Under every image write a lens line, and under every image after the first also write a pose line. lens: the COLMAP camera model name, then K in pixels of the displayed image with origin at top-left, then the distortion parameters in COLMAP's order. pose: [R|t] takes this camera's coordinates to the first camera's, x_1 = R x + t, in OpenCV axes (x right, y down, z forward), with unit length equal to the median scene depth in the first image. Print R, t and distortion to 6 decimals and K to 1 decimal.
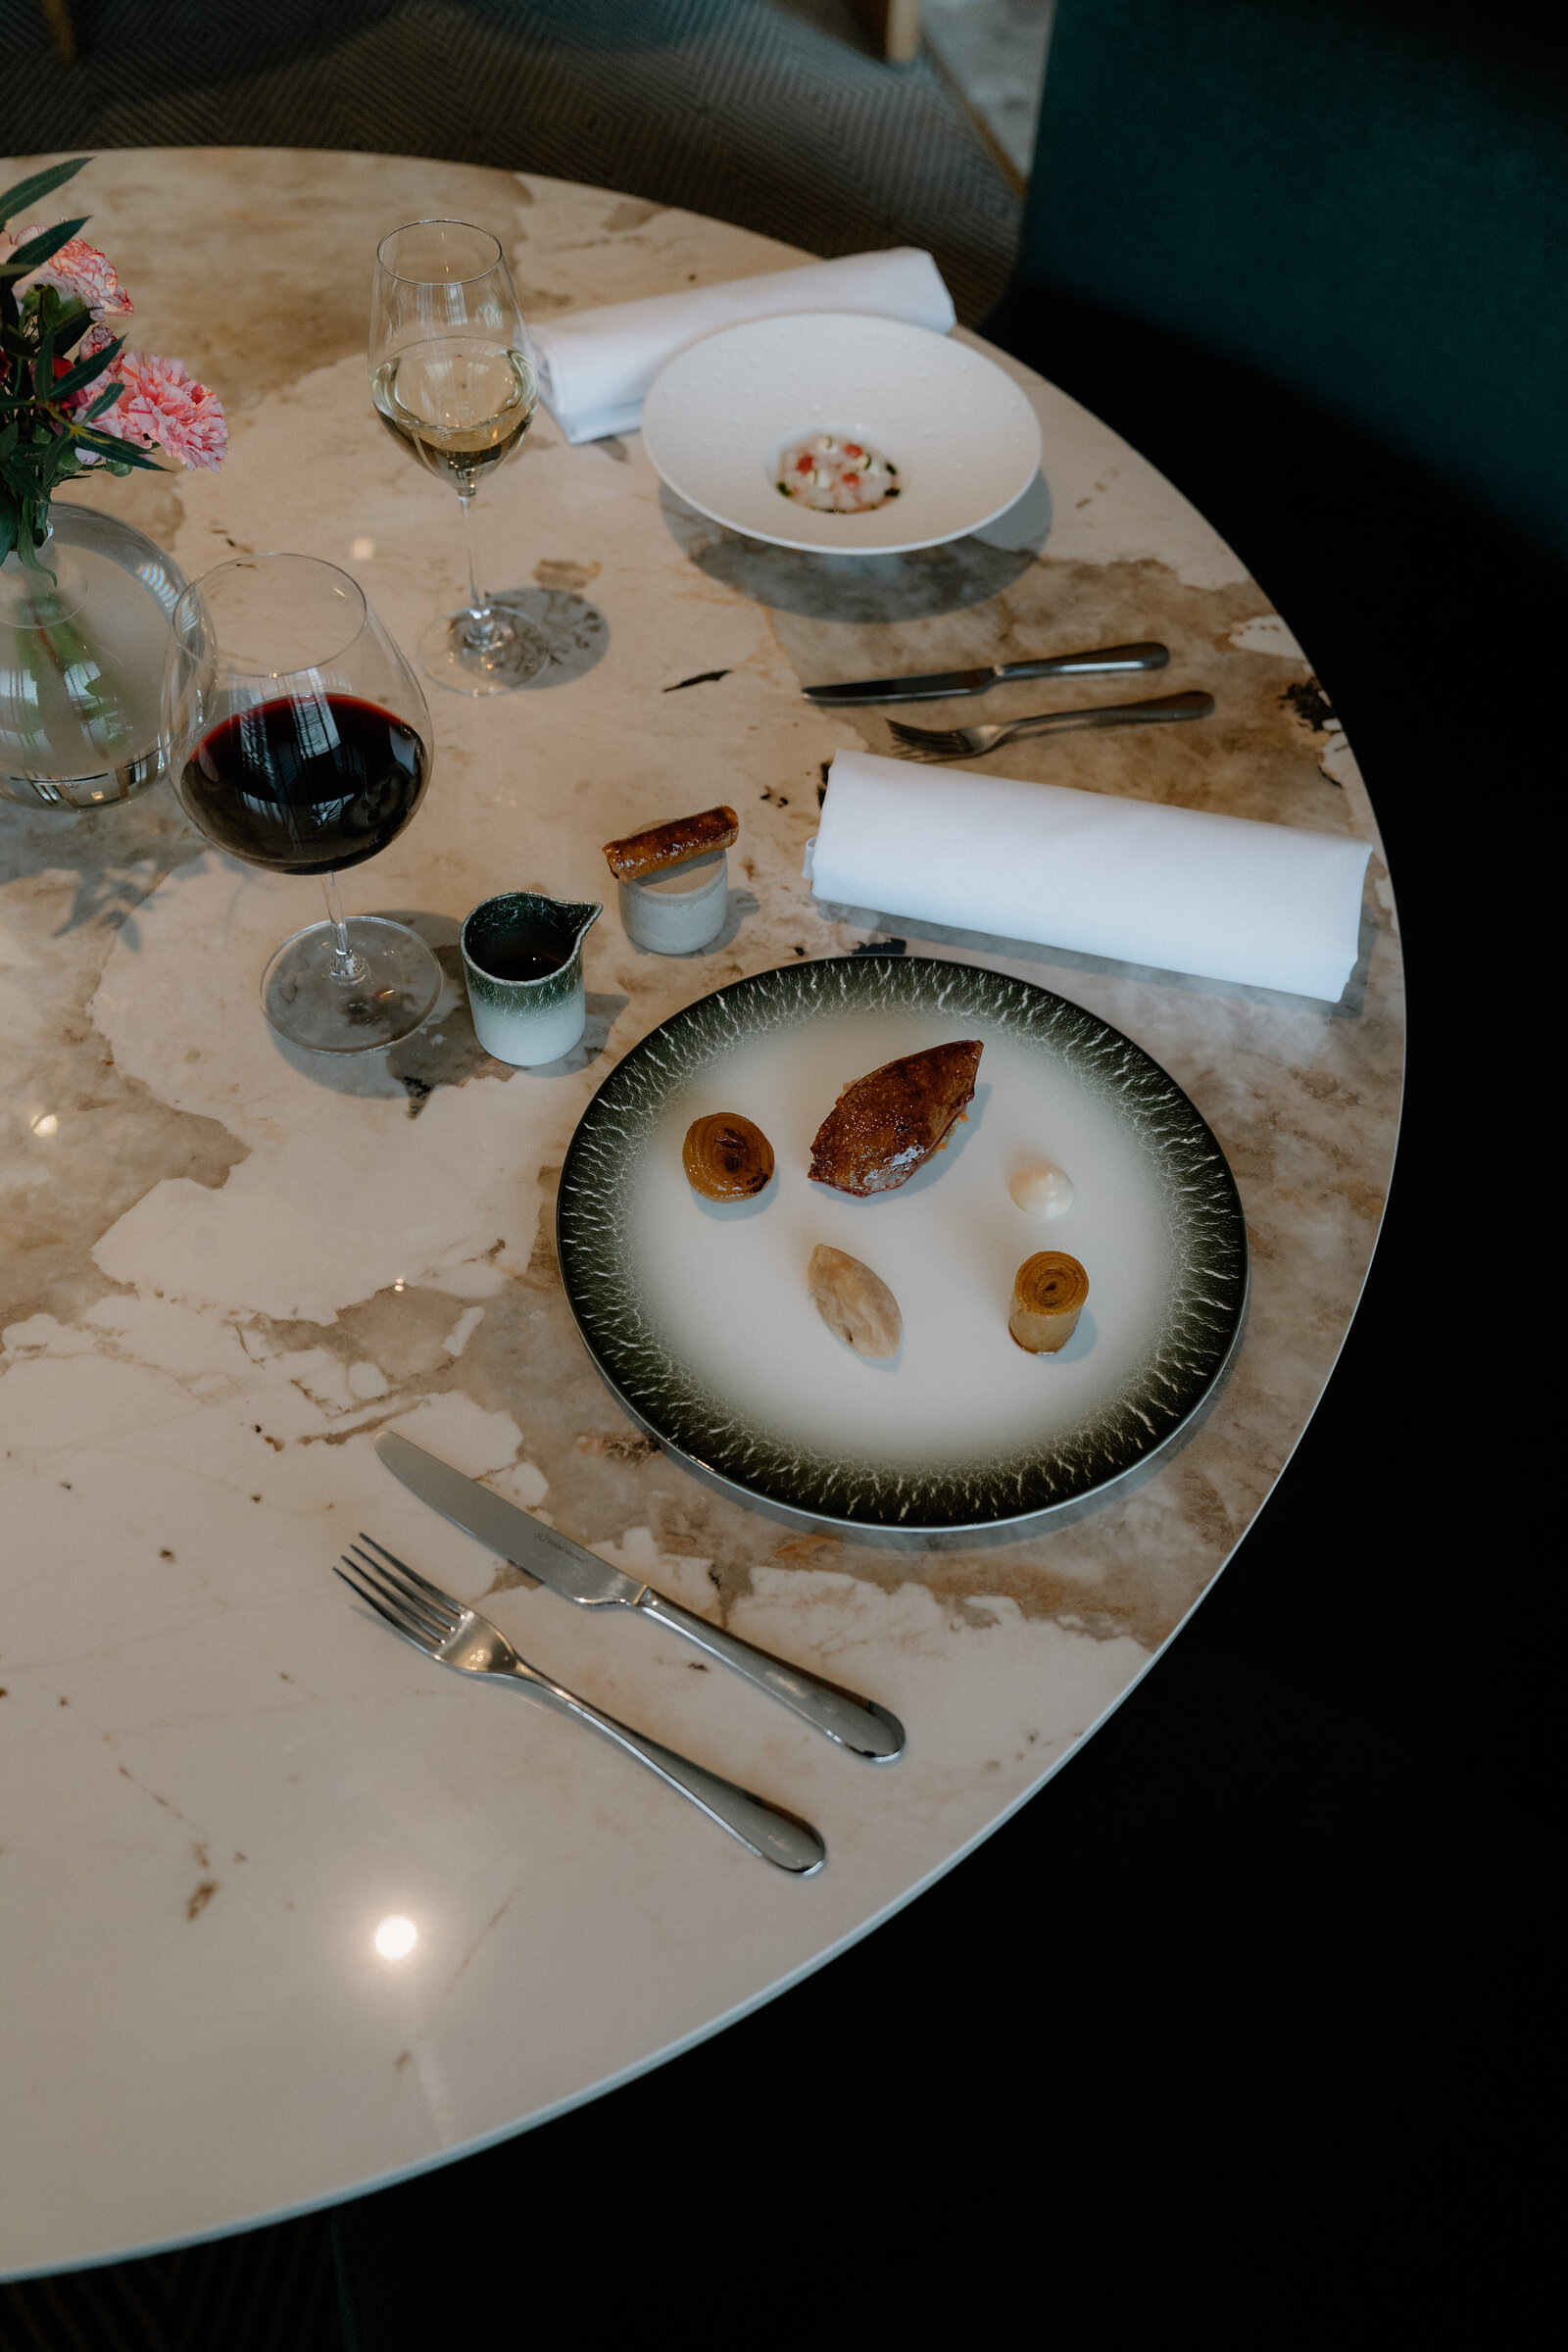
lens RADIAL K [[1974.2, 0, 780.6], [0, 1974.2, 1188.7], [0, 0, 1]] dist [-0.001885, 0.009590]
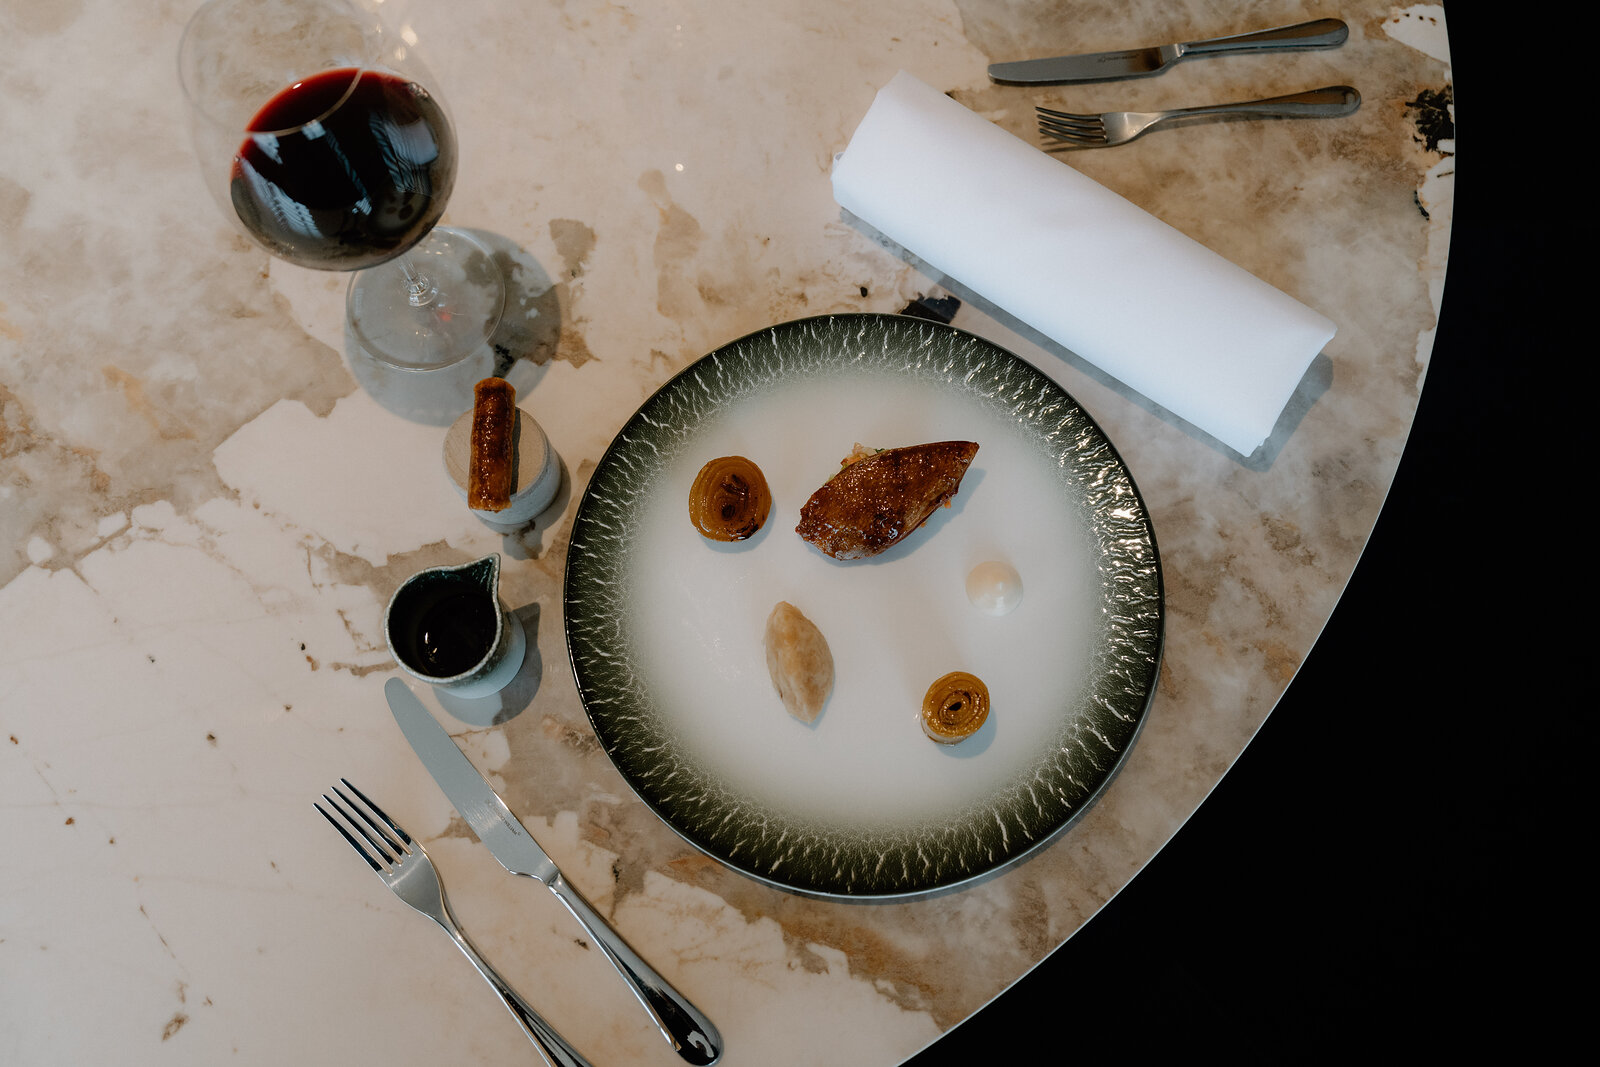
lens RADIAL K [[1343.0, 0, 800.0], [0, 1343.0, 533.5], [0, 0, 1]] dist [-0.001885, 0.009590]
pose [[0.960639, 0.251973, -0.116969, 0.109507], [-0.199383, 0.918569, 0.341288, -0.275156], [0.193439, -0.304533, 0.932653, 0.271623]]
